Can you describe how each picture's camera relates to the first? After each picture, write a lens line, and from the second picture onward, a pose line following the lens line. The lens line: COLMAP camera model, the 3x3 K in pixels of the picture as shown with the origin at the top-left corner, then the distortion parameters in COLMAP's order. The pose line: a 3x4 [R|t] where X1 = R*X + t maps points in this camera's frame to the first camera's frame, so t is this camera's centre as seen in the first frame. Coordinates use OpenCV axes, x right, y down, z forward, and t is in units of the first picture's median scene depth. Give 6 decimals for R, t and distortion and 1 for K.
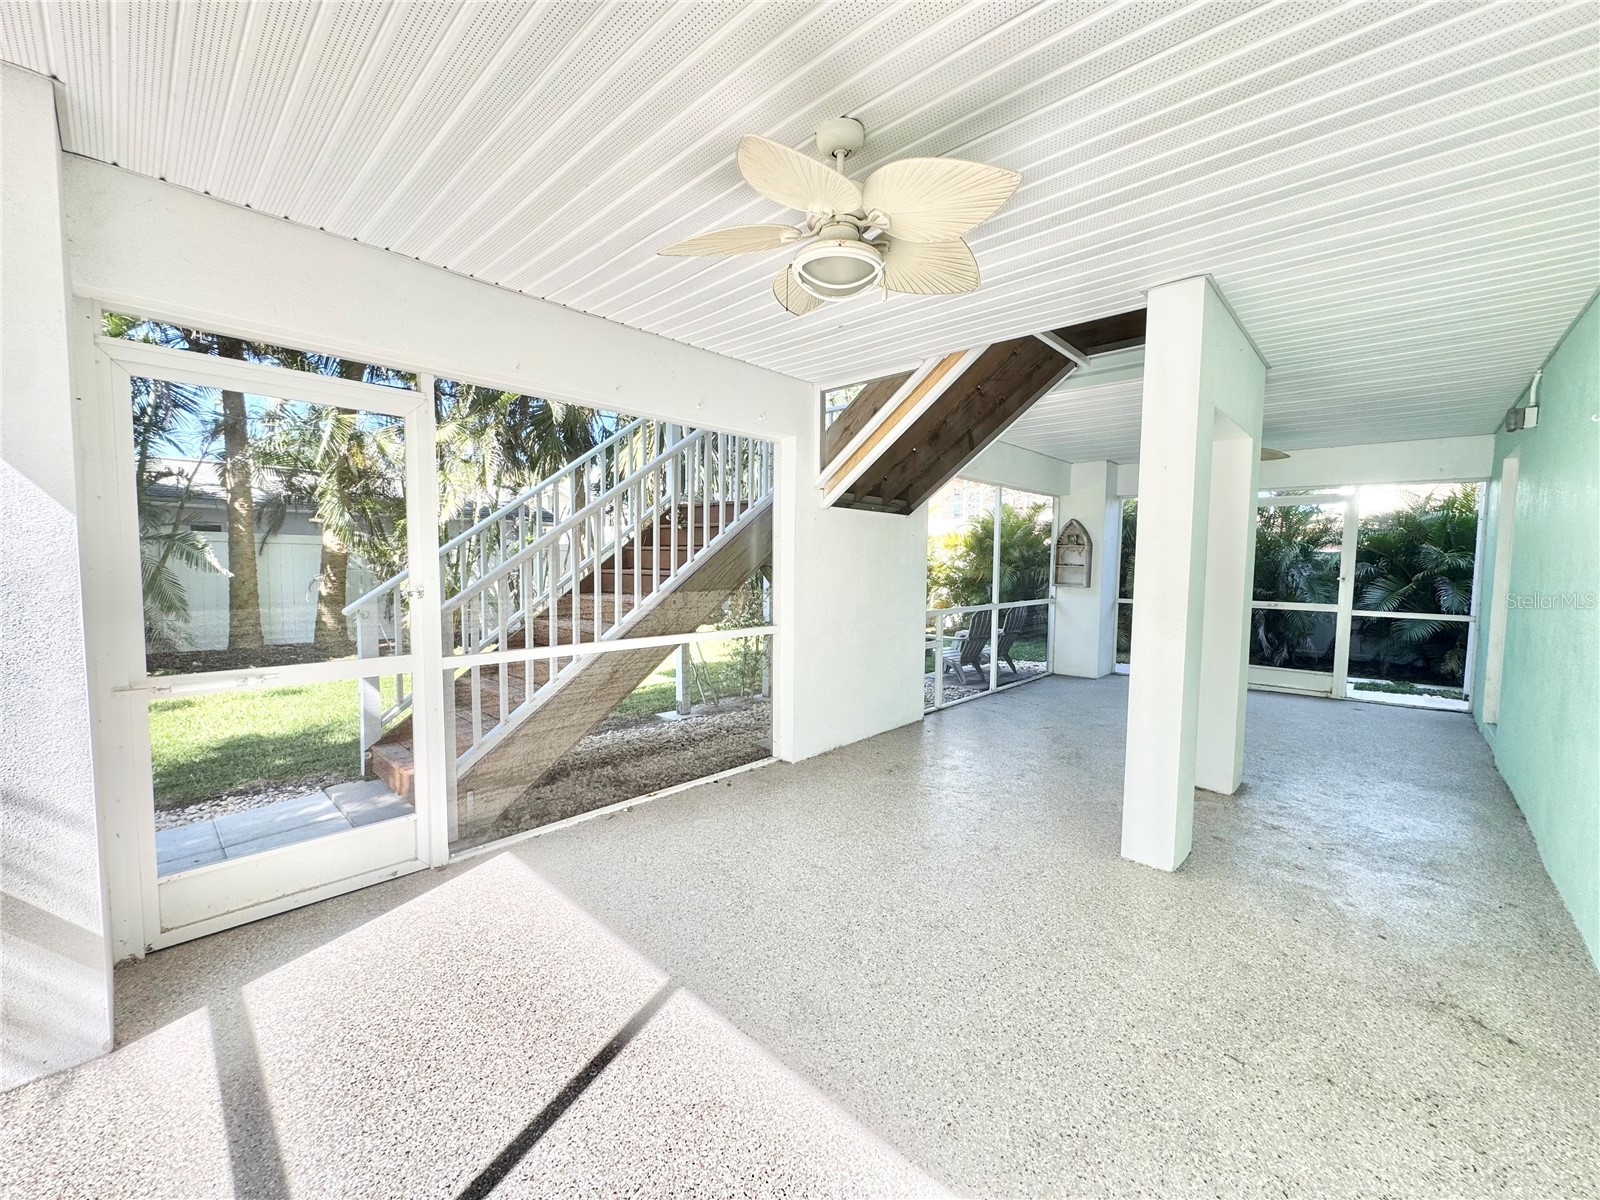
lens RADIAL K [[639.5, 0, 800.0], [0, 639.5, 600.0], [0, 0, 1]] dist [-0.003478, 0.000007]
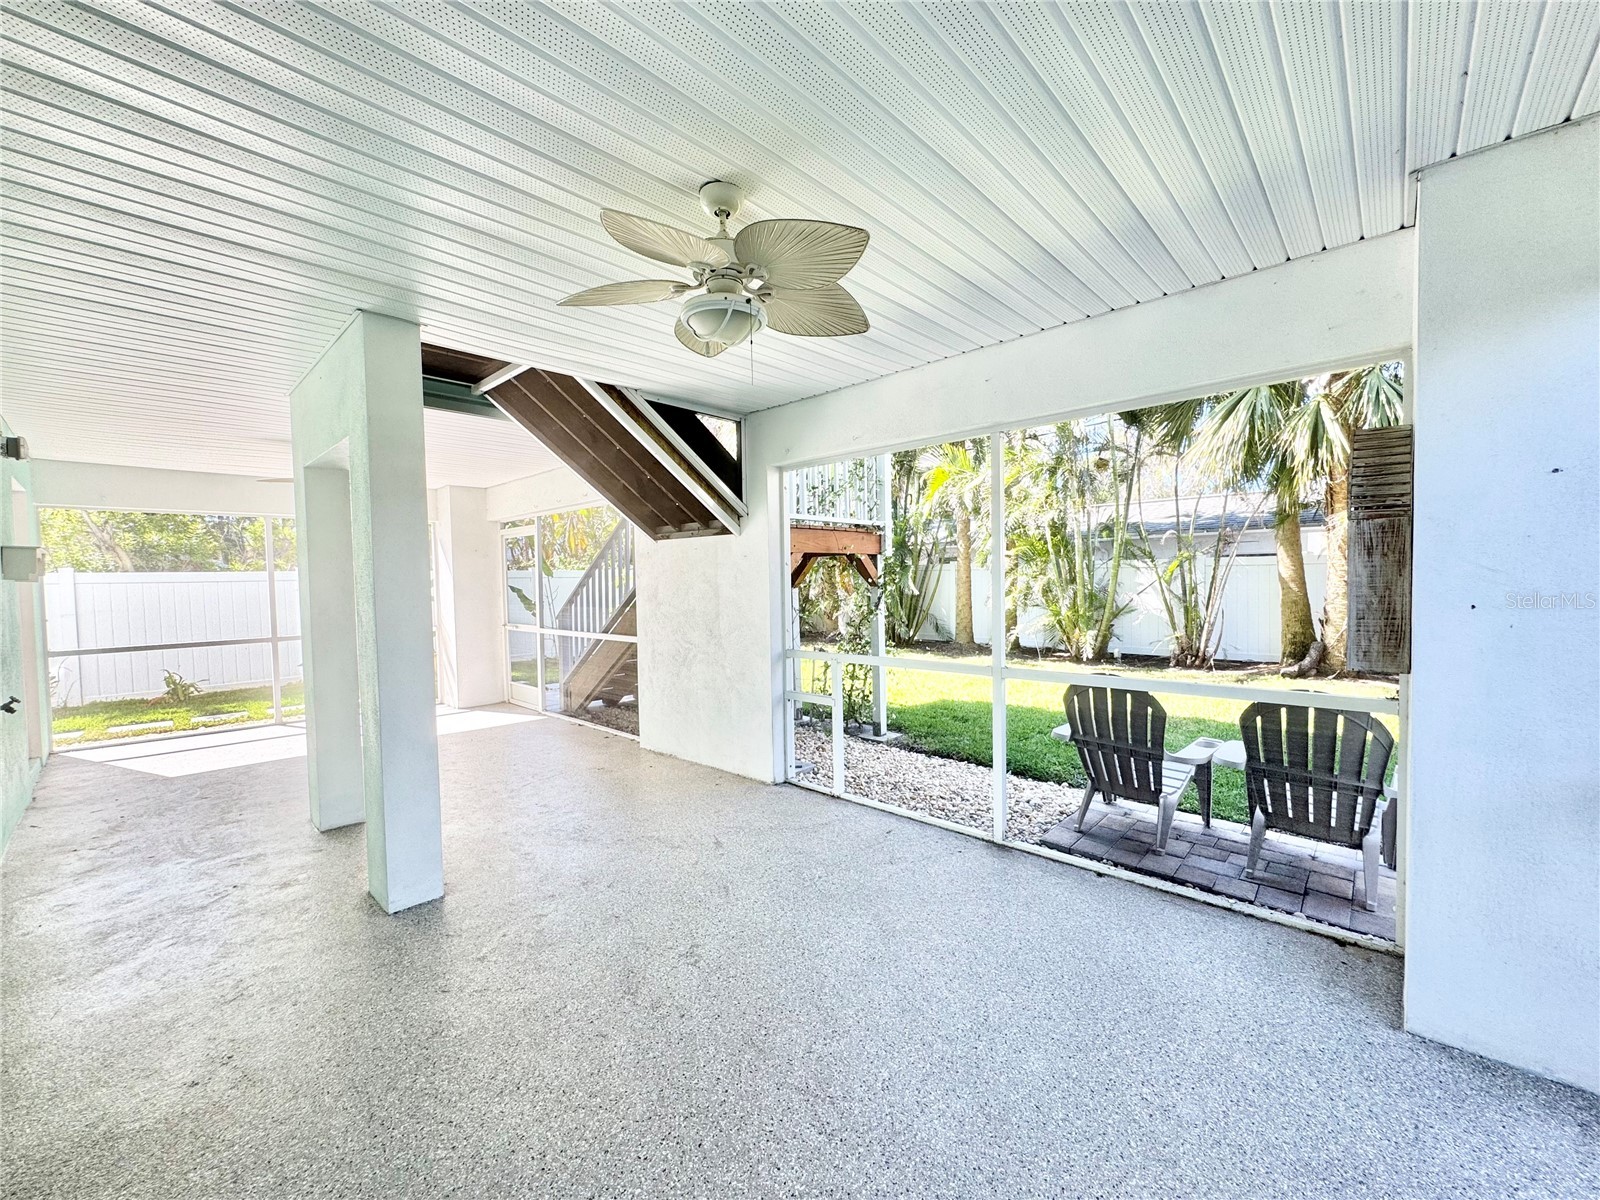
lens RADIAL K [[639.5, 0, 800.0], [0, 639.5, 600.0], [0, 0, 1]] dist [-0.003478, 0.000007]
pose [[-0.001654, 0.019531, -0.999808, 1.645353], [-0.042213, 0.998917, 0.019583, -0.097666], [0.999107, 0.042237, -0.000828, 1.717459]]
